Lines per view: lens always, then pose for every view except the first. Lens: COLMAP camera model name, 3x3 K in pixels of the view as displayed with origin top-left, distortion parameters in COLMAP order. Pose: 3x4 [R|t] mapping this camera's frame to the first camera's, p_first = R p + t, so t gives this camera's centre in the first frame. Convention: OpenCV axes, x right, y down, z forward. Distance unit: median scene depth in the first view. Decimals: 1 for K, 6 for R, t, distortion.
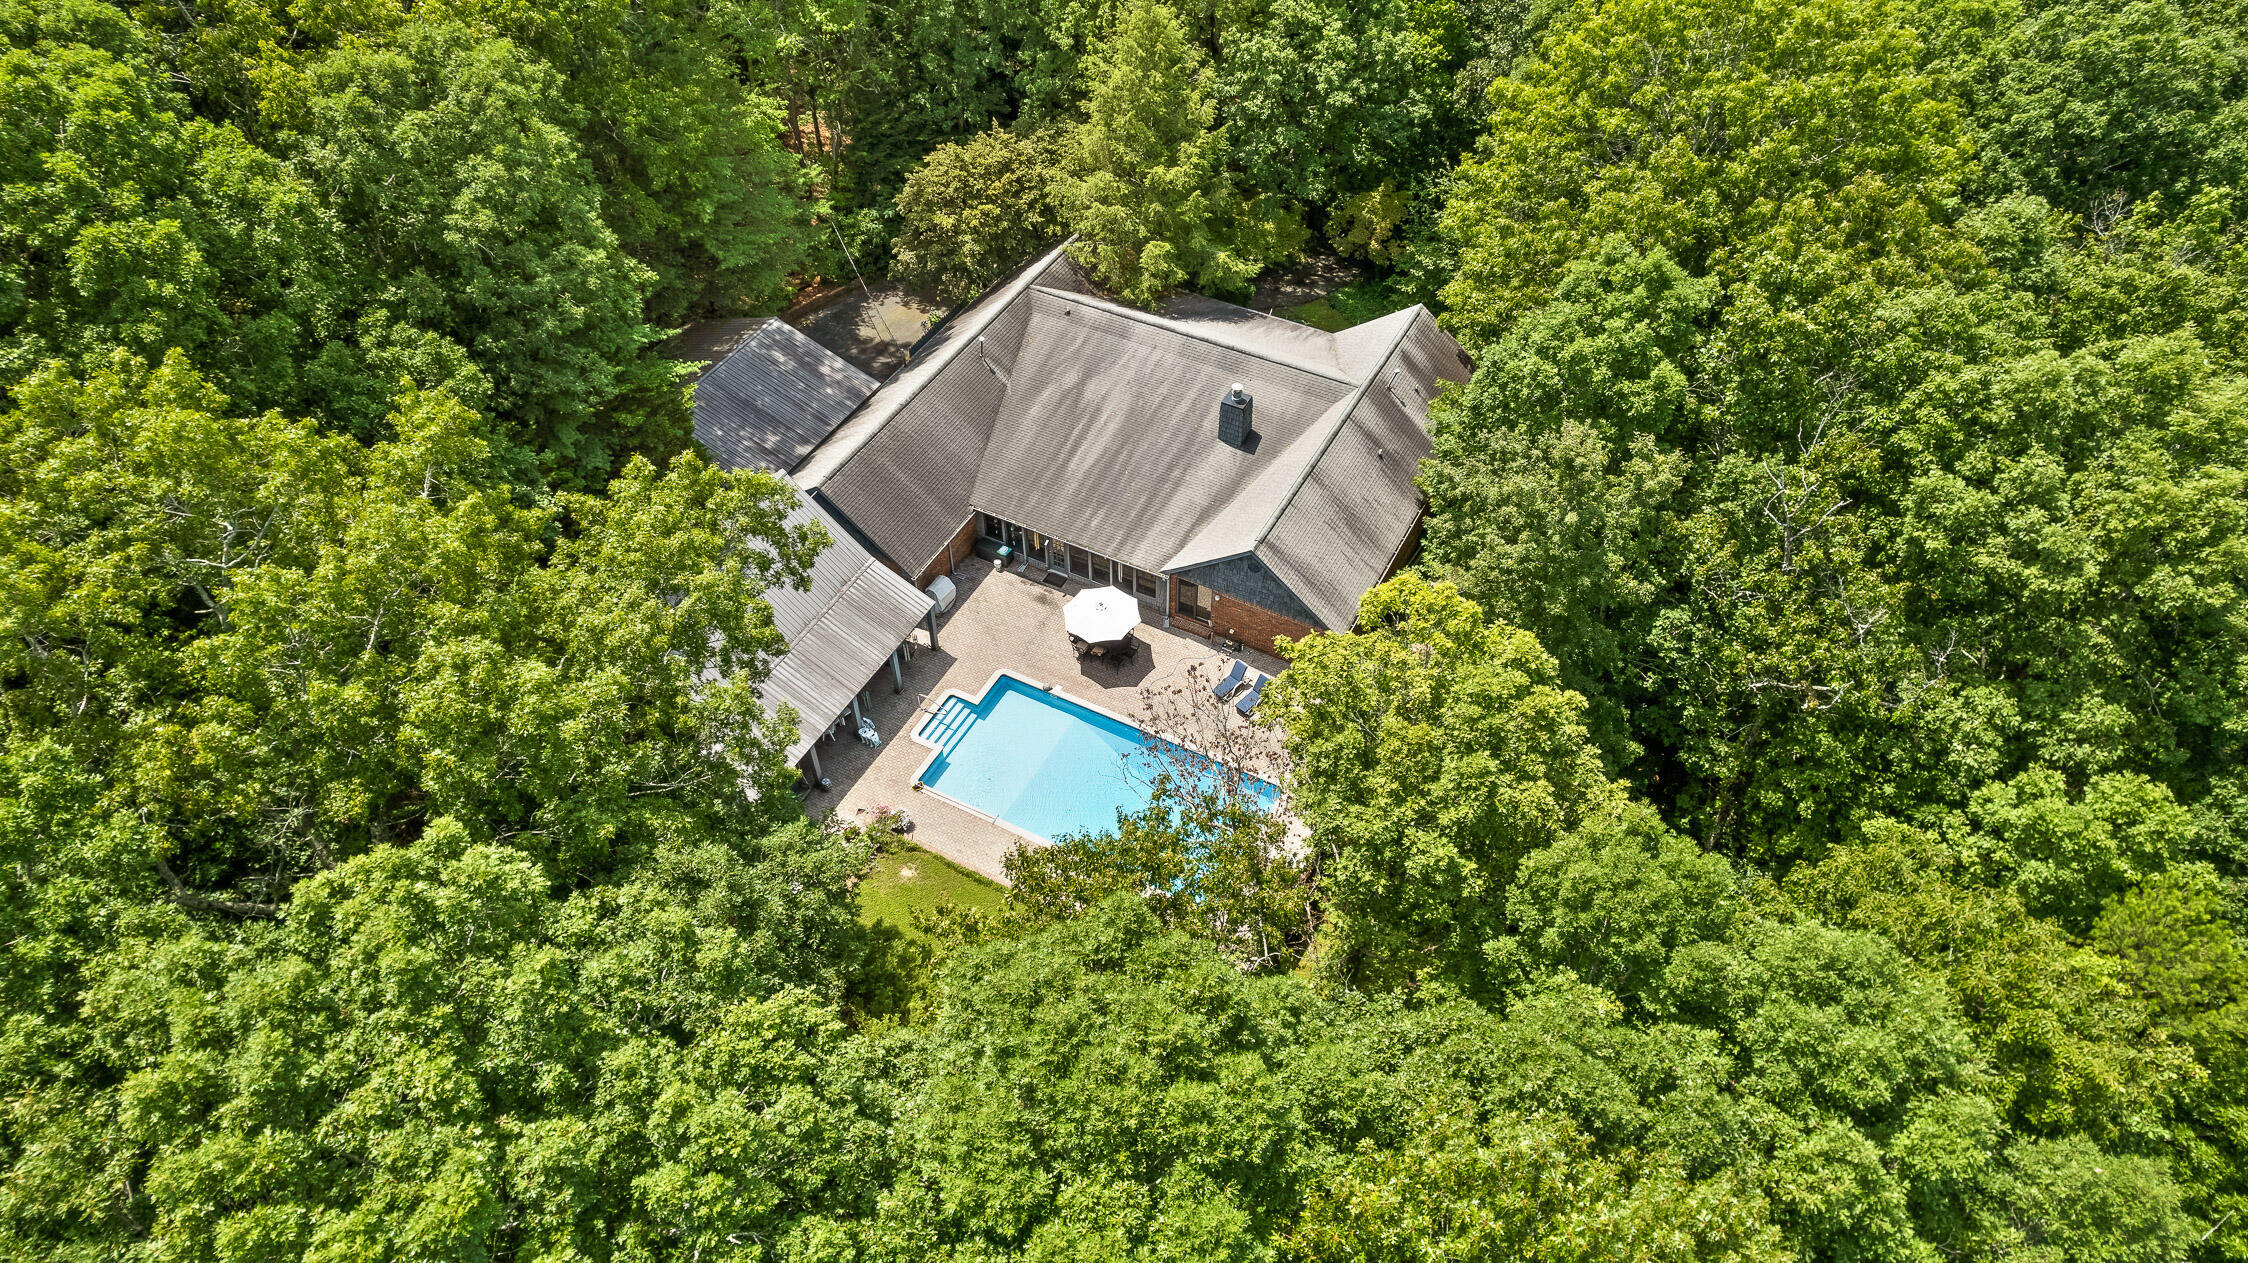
lens RADIAL K [[1438.6, 0, 1124.0], [0, 1438.6, 631.5], [0, 0, 1]] dist [-0.071797, 0.062951]
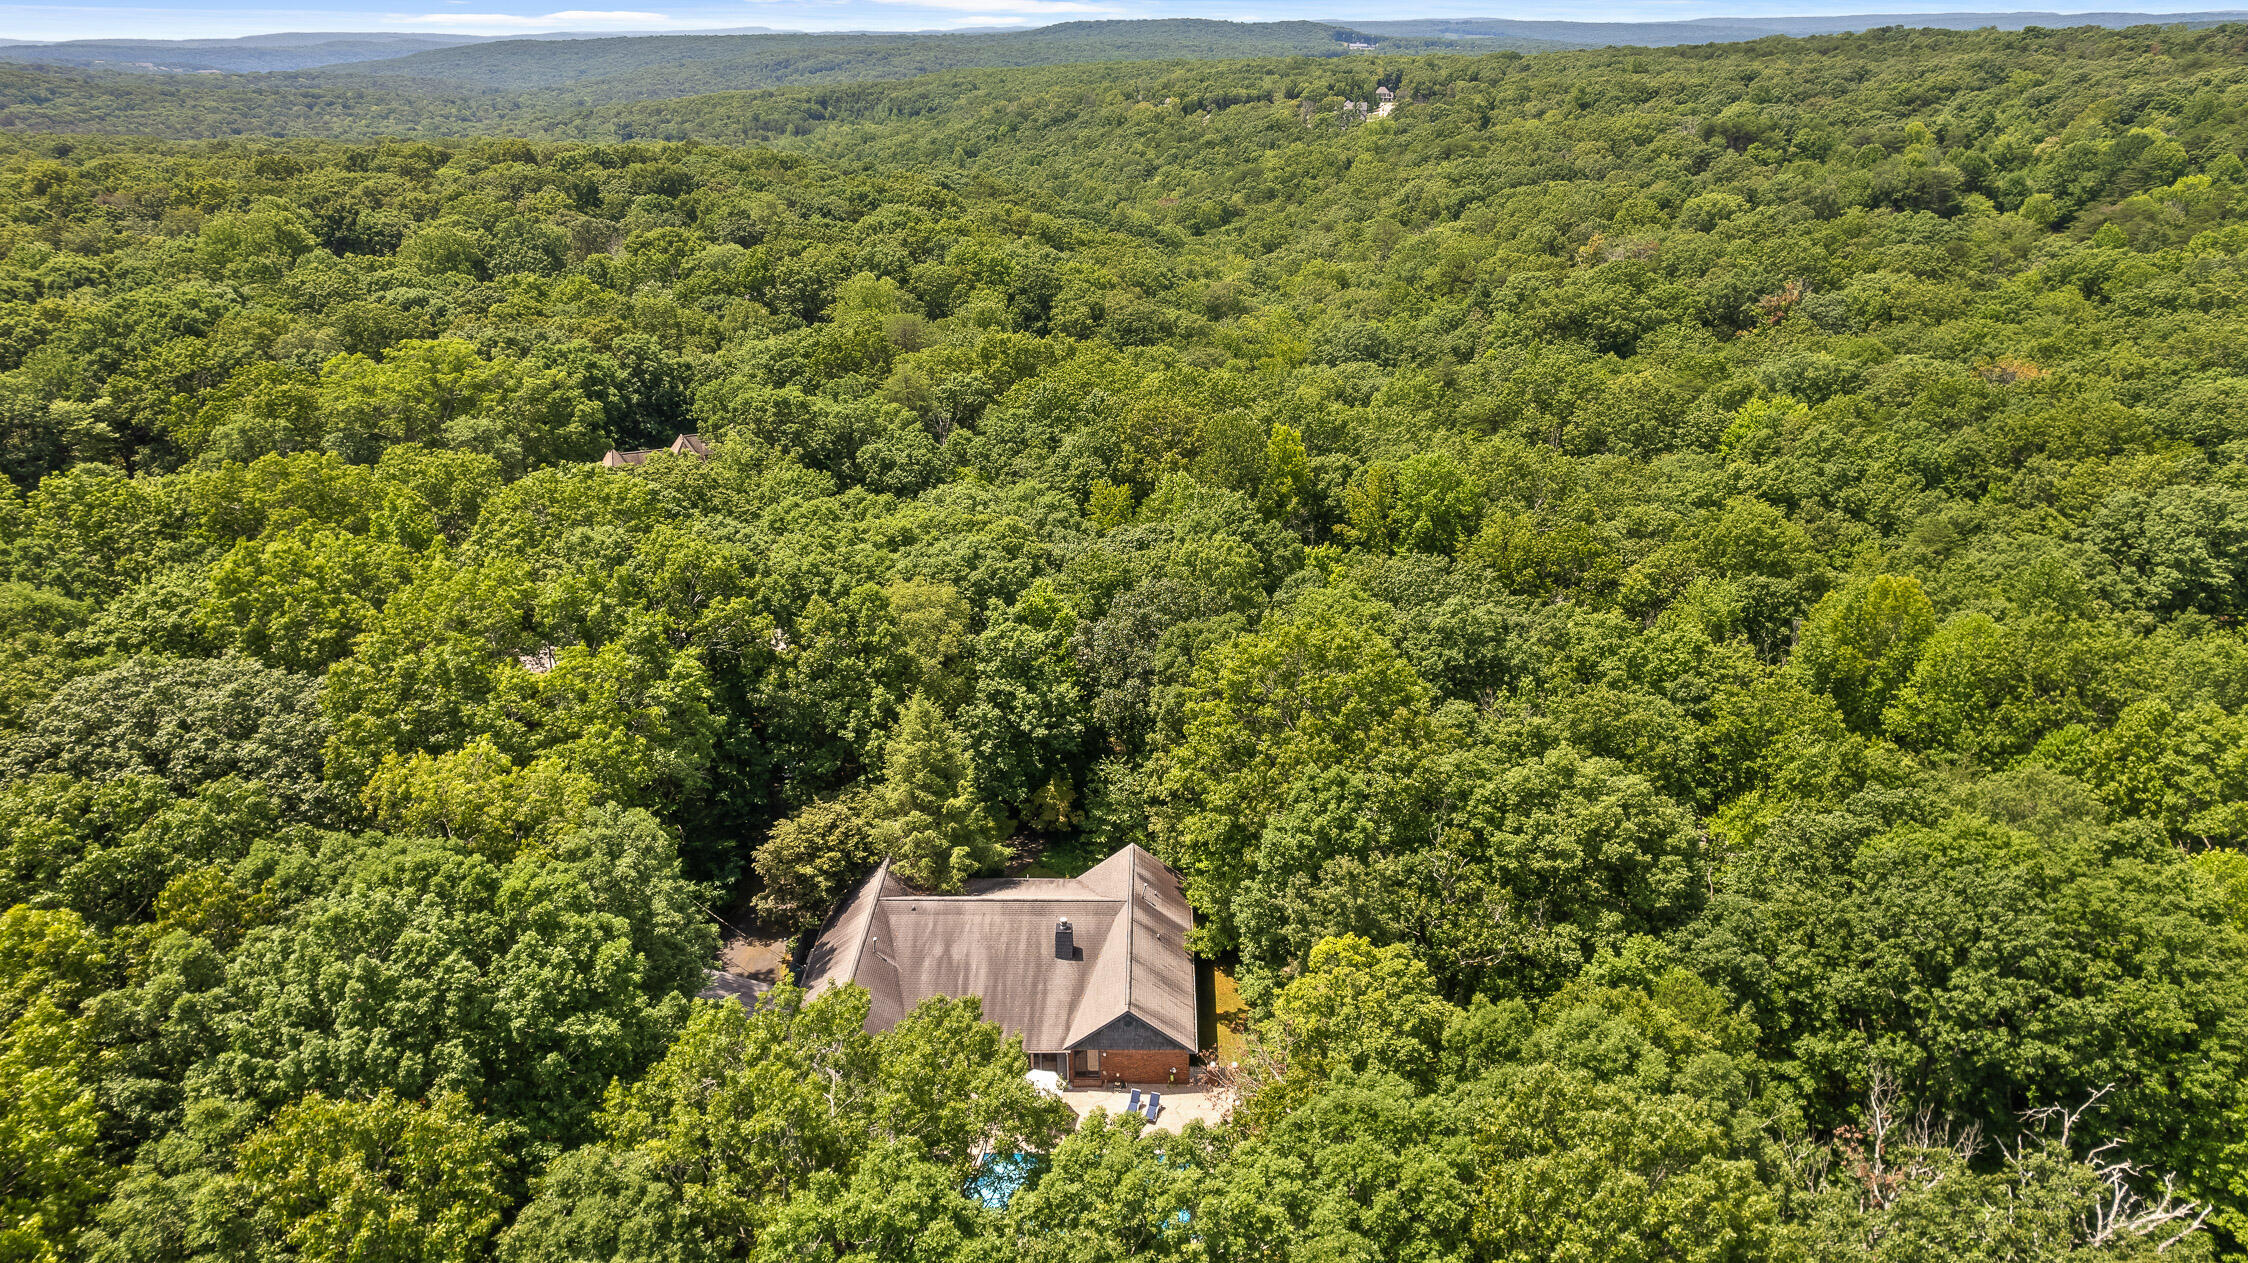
lens RADIAL K [[1438.6, 0, 1124.0], [0, 1438.6, 631.5], [0, 0, 1]] dist [-0.071797, 0.062951]
pose [[0.890069, -0.179247, 0.419103, -0.435894], [0.332238, 0.884604, -0.327251, 0.076483], [-0.312081, 0.430518, 0.846912, -0.430970]]
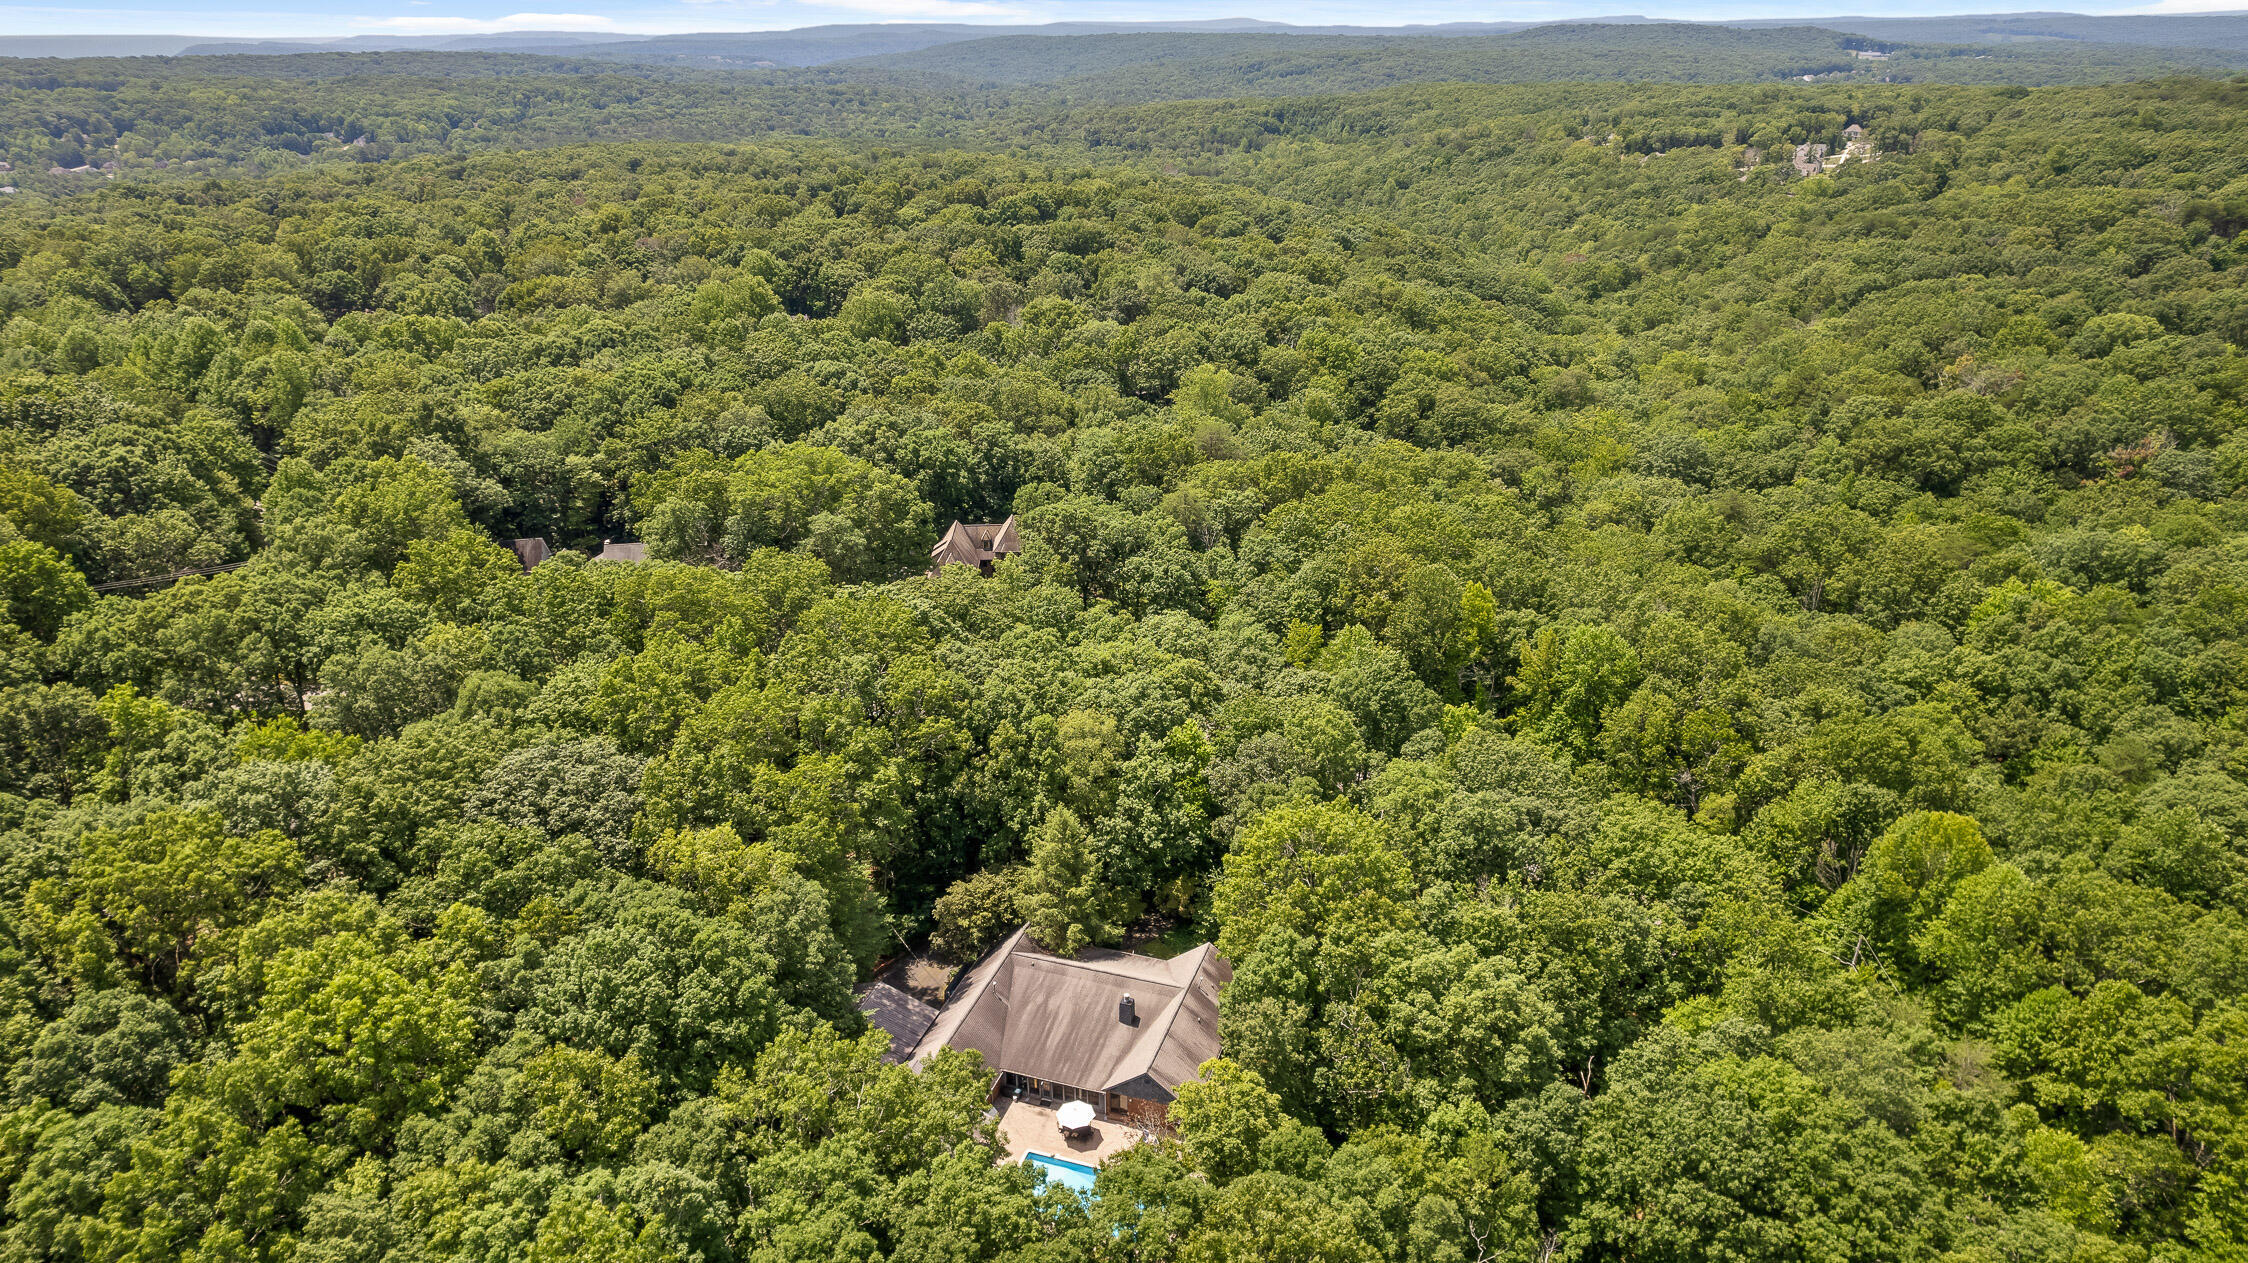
lens RADIAL K [[1432.7, 0, 1124.0], [0, 1432.7, 631.5], [0, 0, 1]] dist [-0.055938, 0.029901]
pose [[0.986985, -0.067016, 0.146183, -0.185140], [0.119544, 0.913785, -0.388210, 0.144855], [-0.107564, 0.400632, 0.909903, -1.050748]]
